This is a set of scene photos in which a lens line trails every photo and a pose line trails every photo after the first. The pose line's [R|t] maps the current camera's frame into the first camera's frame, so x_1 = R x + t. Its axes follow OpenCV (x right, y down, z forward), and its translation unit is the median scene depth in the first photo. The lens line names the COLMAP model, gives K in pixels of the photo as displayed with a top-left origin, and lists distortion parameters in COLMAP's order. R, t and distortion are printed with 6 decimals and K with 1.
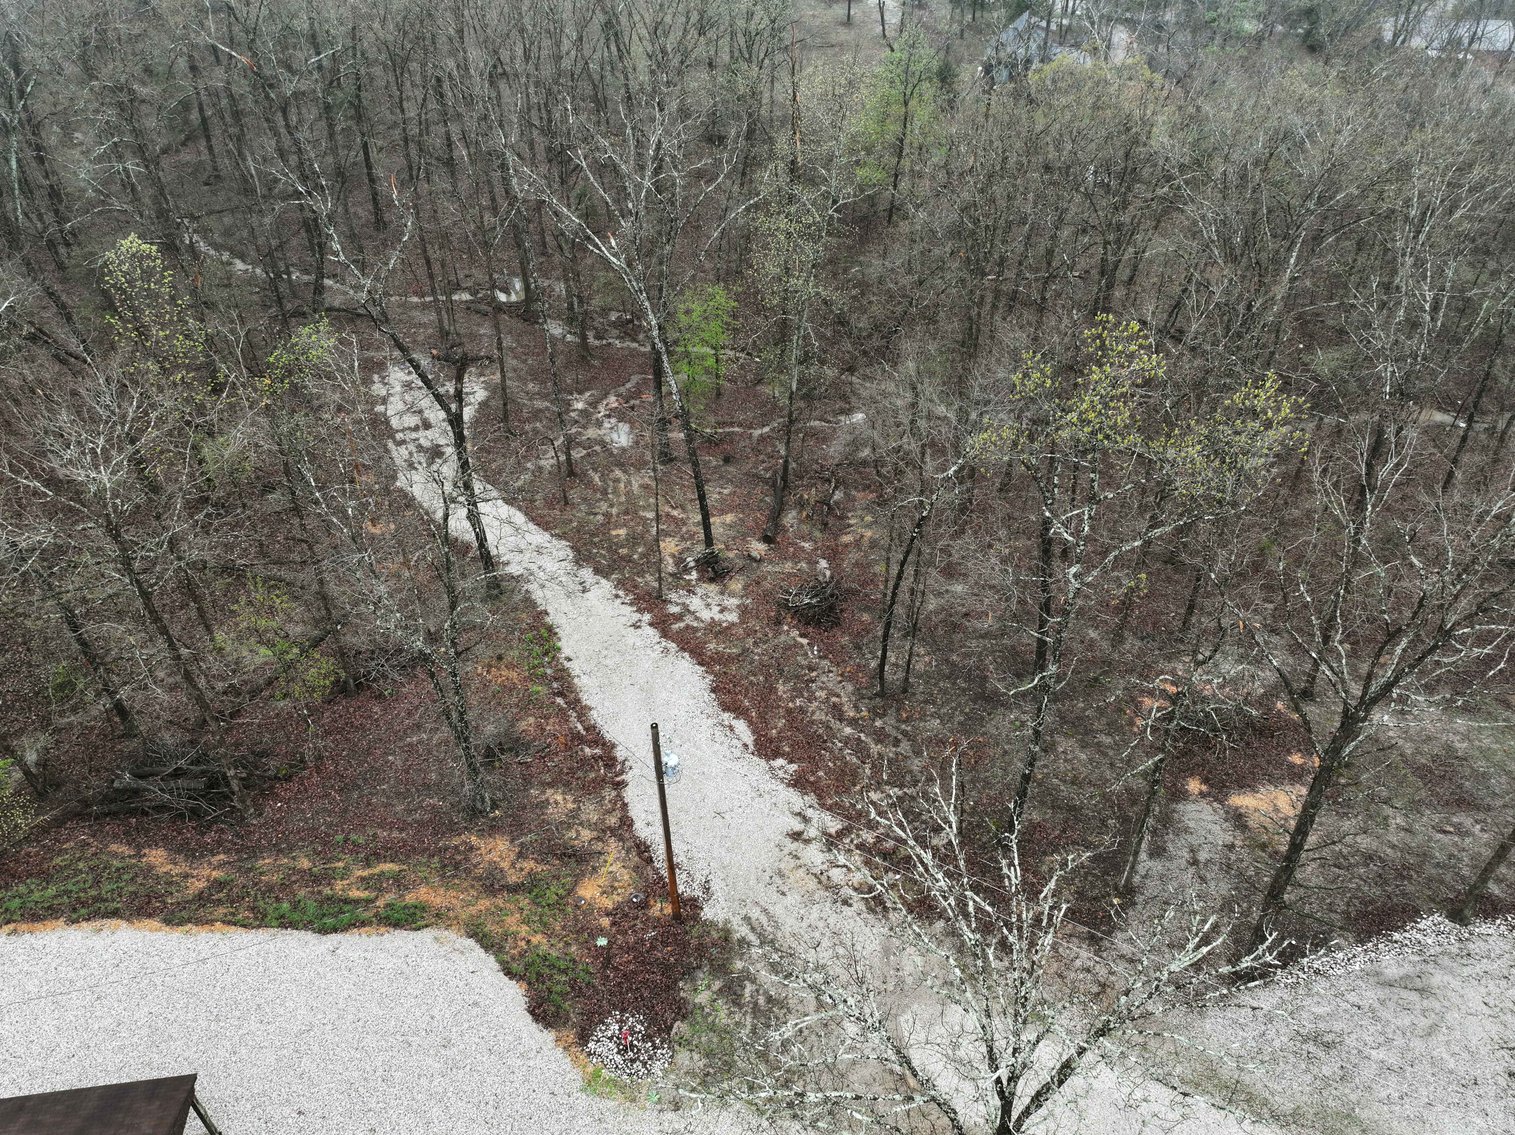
lens RADIAL K [[1055.3, 0, 757.9], [0, 1055.3, 569.3], [0, 0, 1]] dist [0.003155, -0.000577]
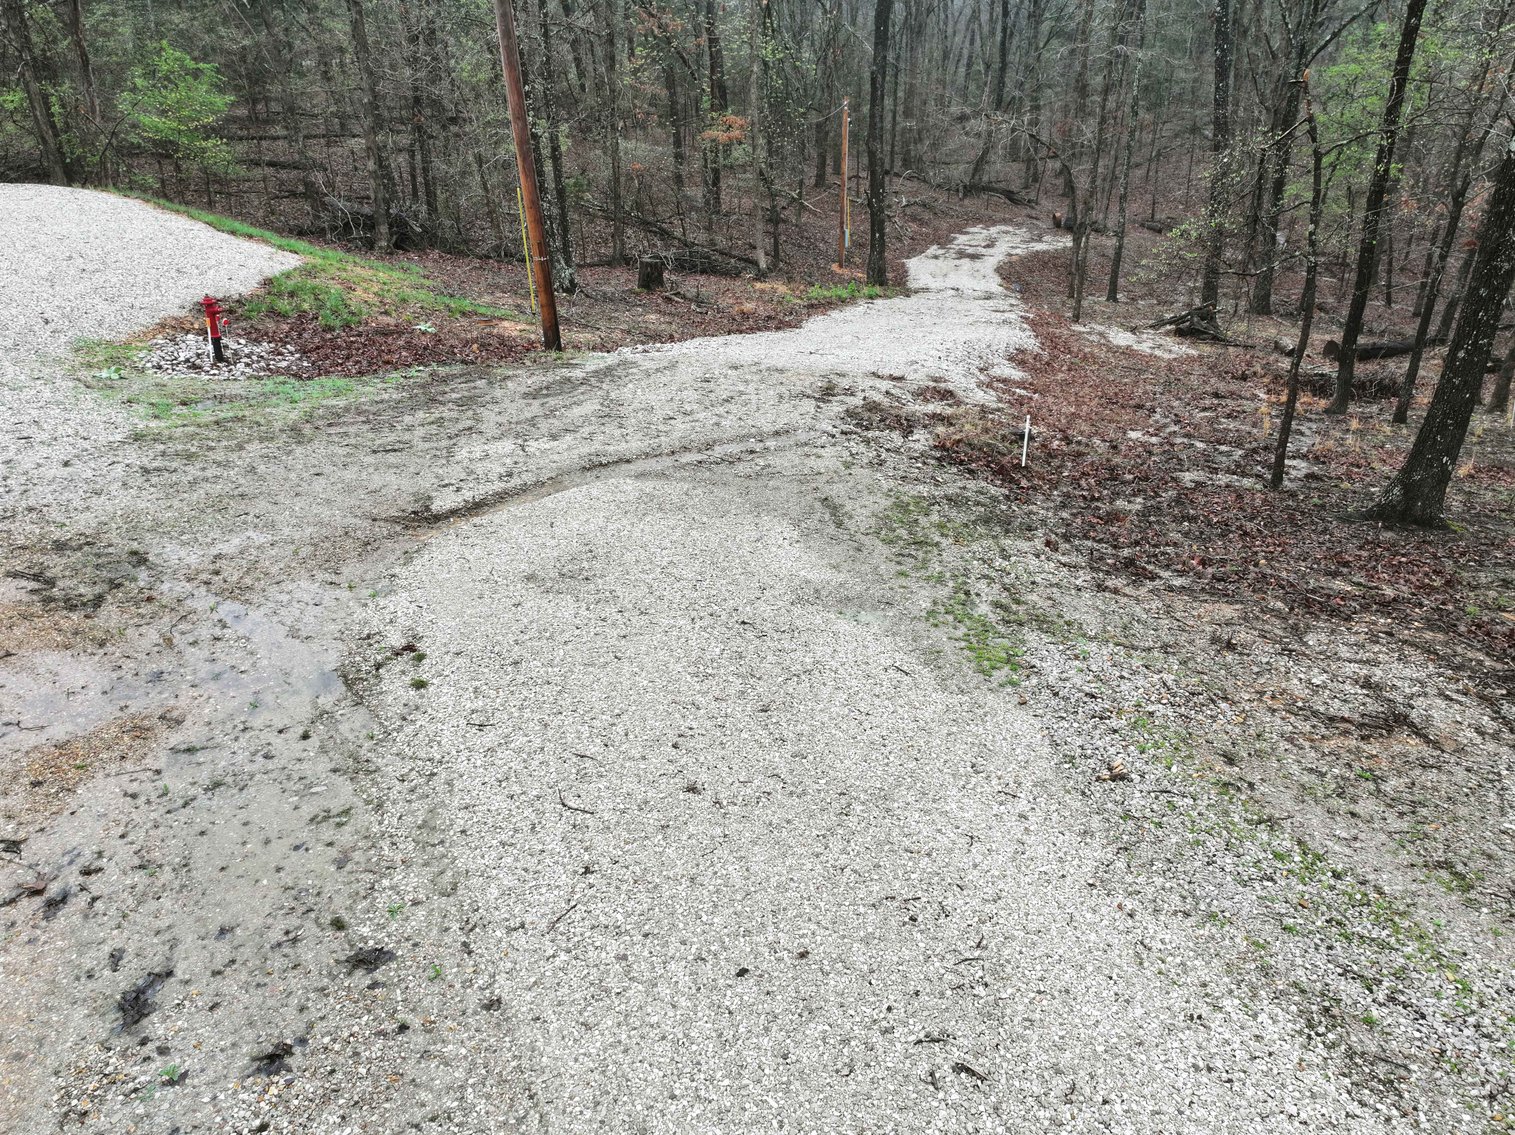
lens RADIAL K [[1055.3, 0, 760.0], [0, 1055.3, 565.8], [0, 0, 1]] dist [0.003155, -0.000577]
pose [[0.688826, 0.297414, -0.661108, 0.272298], [-0.440902, 0.895781, -0.056400, 0.321028], [0.575434, 0.330334, 0.748168, 0.575367]]
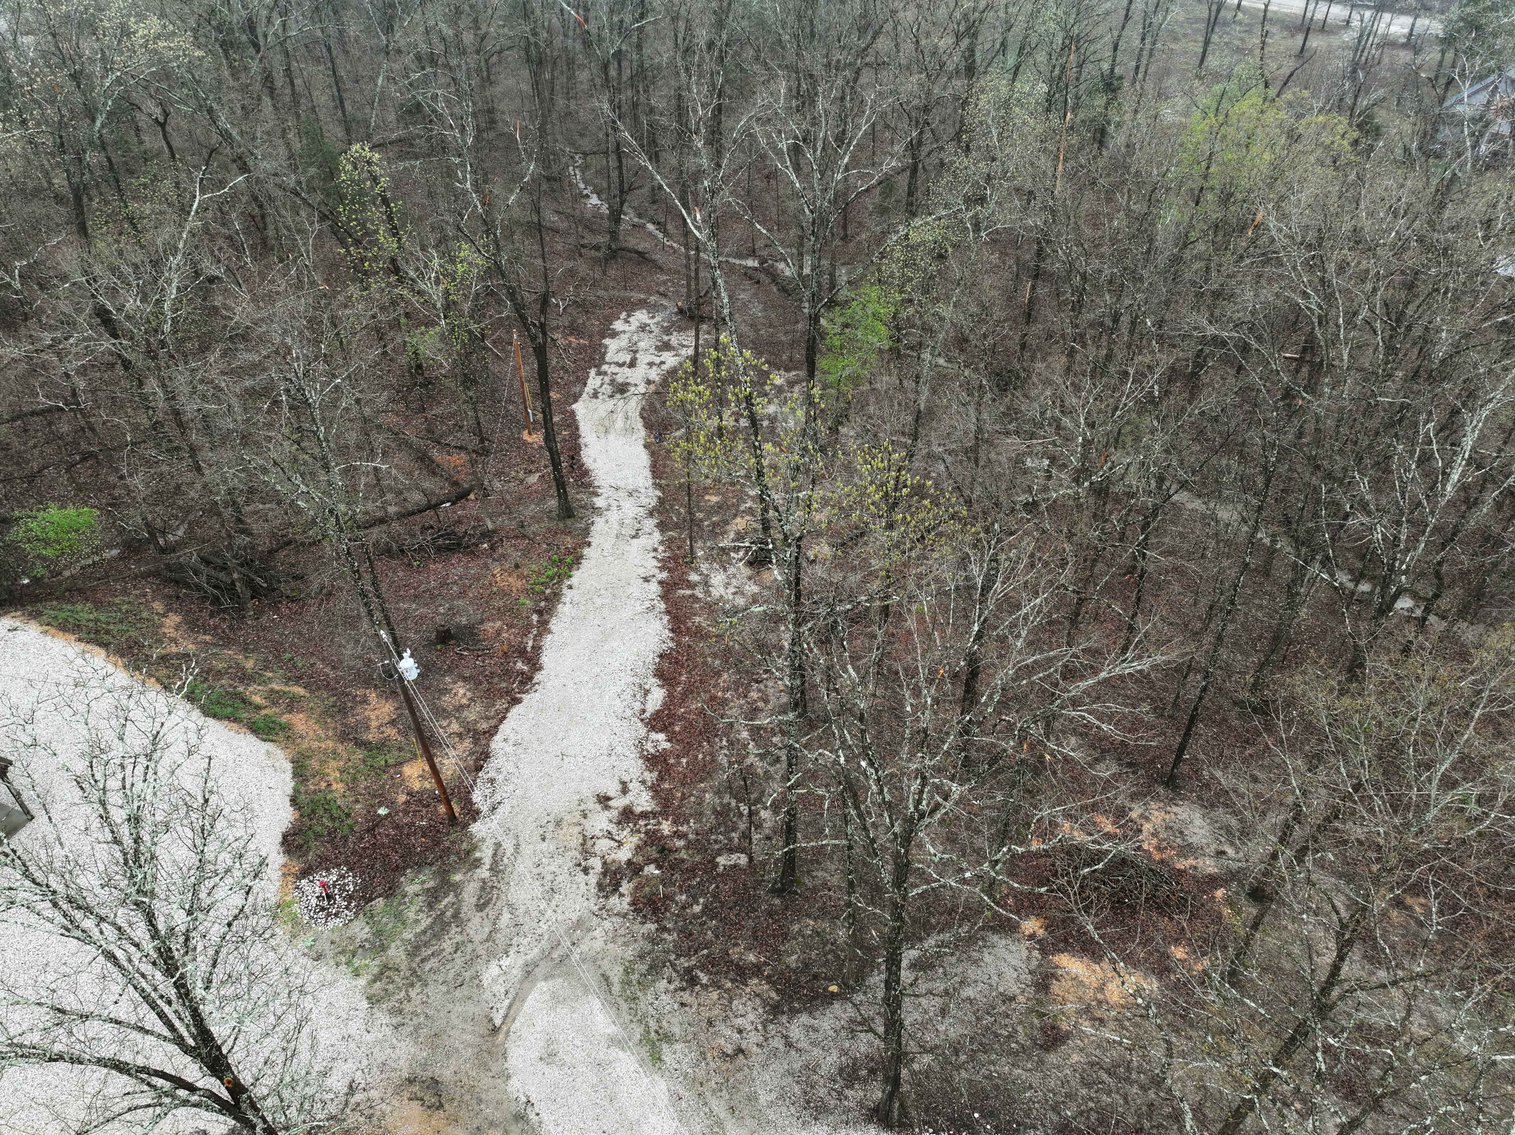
lens RADIAL K [[1055.3, 0, 757.2], [0, 1055.3, 567.8], [0, 0, 1]] dist [0.003155, -0.000577]
pose [[0.878413, 0.295759, -0.375390, 0.421092], [-0.296434, 0.953324, 0.057441, -0.056829], [0.374858, 0.060821, 0.925085, 0.079480]]
